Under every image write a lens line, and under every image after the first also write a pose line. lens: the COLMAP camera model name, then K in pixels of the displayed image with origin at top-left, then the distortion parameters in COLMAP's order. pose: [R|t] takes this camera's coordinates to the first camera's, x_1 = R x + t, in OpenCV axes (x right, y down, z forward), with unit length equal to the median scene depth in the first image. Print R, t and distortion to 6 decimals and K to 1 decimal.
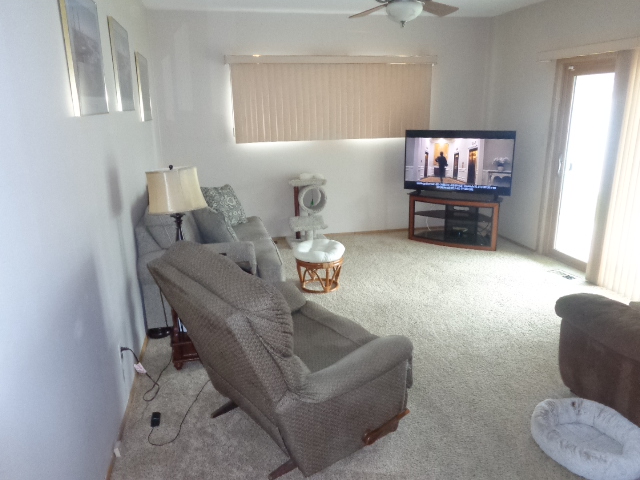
lens RADIAL K [[482.6, 0, 322.2], [0, 482.6, 240.1], [0, 0, 1]] dist [-0.002803, 0.003464]
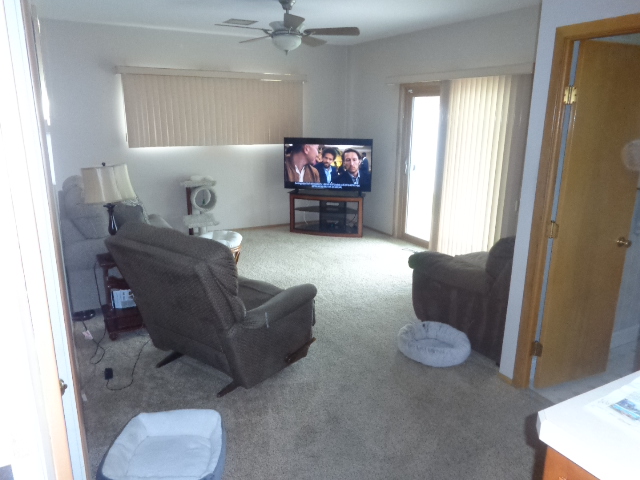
lens RADIAL K [[482.6, 0, 324.5], [0, 482.6, 240.8], [0, 0, 1]] dist [-0.002803, 0.003464]
pose [[0.959104, -0.045804, 0.279325, -0.111635], [0.050862, 0.998646, -0.010885, 0.061680], [-0.278448, 0.024647, 0.960135, -0.222985]]
